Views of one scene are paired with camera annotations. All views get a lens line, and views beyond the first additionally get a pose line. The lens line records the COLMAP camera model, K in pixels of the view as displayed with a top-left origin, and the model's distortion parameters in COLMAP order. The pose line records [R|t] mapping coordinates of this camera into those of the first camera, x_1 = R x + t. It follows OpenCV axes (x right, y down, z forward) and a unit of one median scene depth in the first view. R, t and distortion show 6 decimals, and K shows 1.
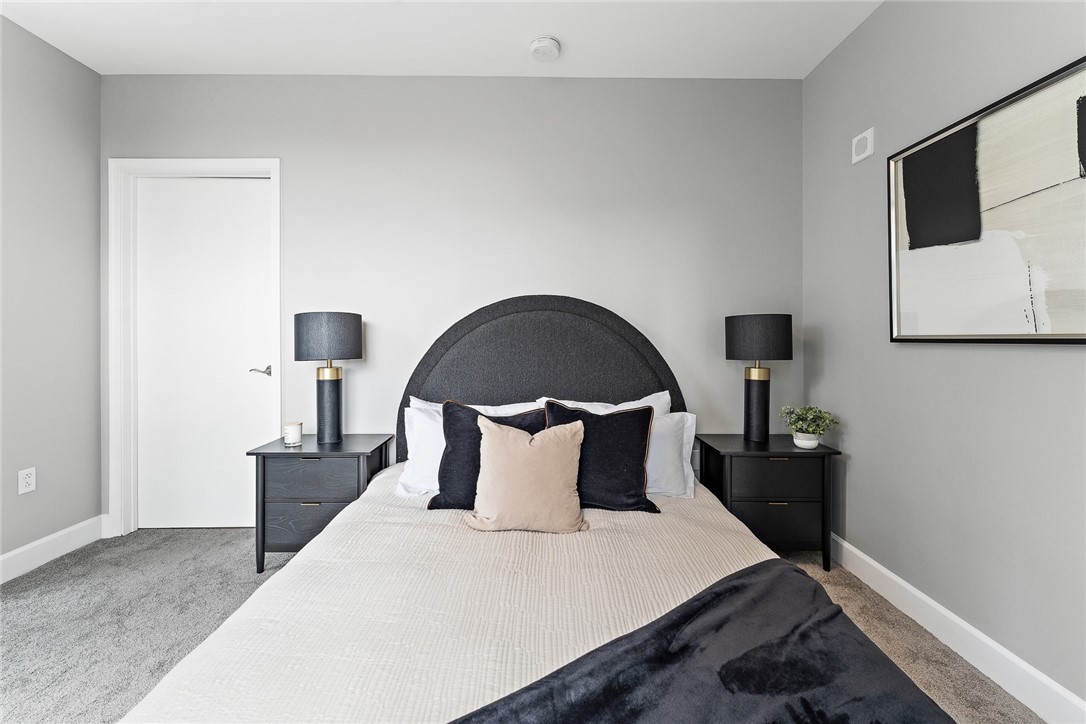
lens RADIAL K [[444.9, 0, 543.0], [0, 444.9, 333.9], [0, 0, 1]] dist [0.000200, -0.000108]
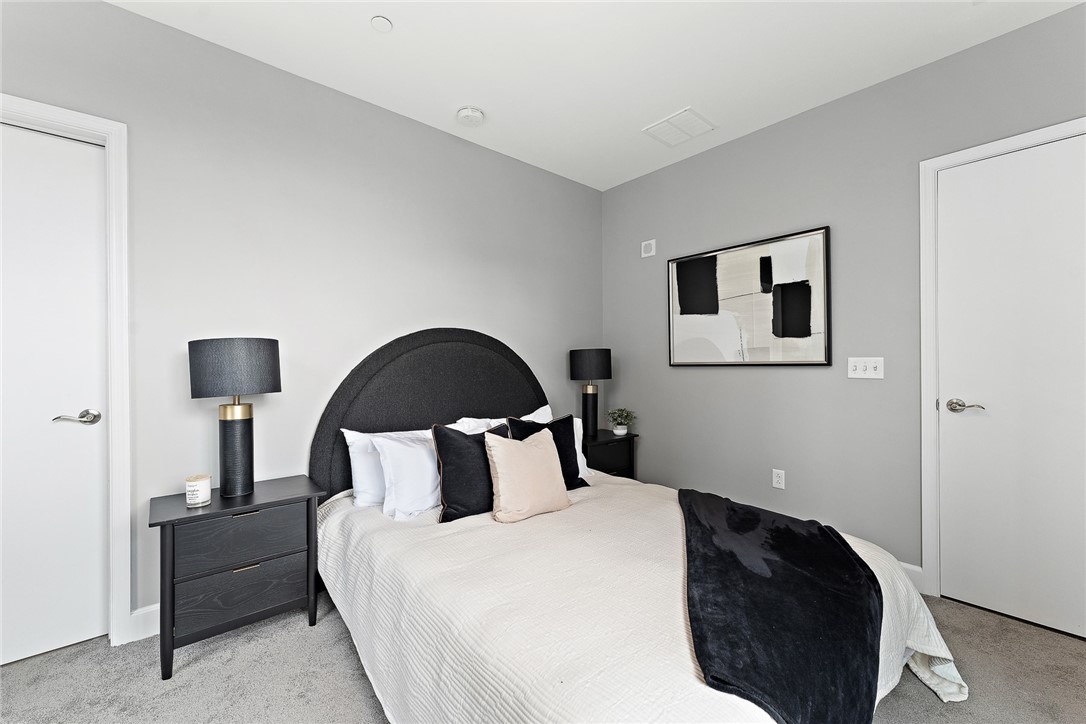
lens RADIAL K [[431.3, 0, 543.0], [0, 431.3, 362.0], [0, 0, 1]] dist [-0.000870, -0.000168]
pose [[0.765332, -0.004475, 0.643620, -0.598040], [0.003423, 0.999990, 0.002883, -0.004709], [-0.643627, -0.000003, 0.765340, 0.021399]]
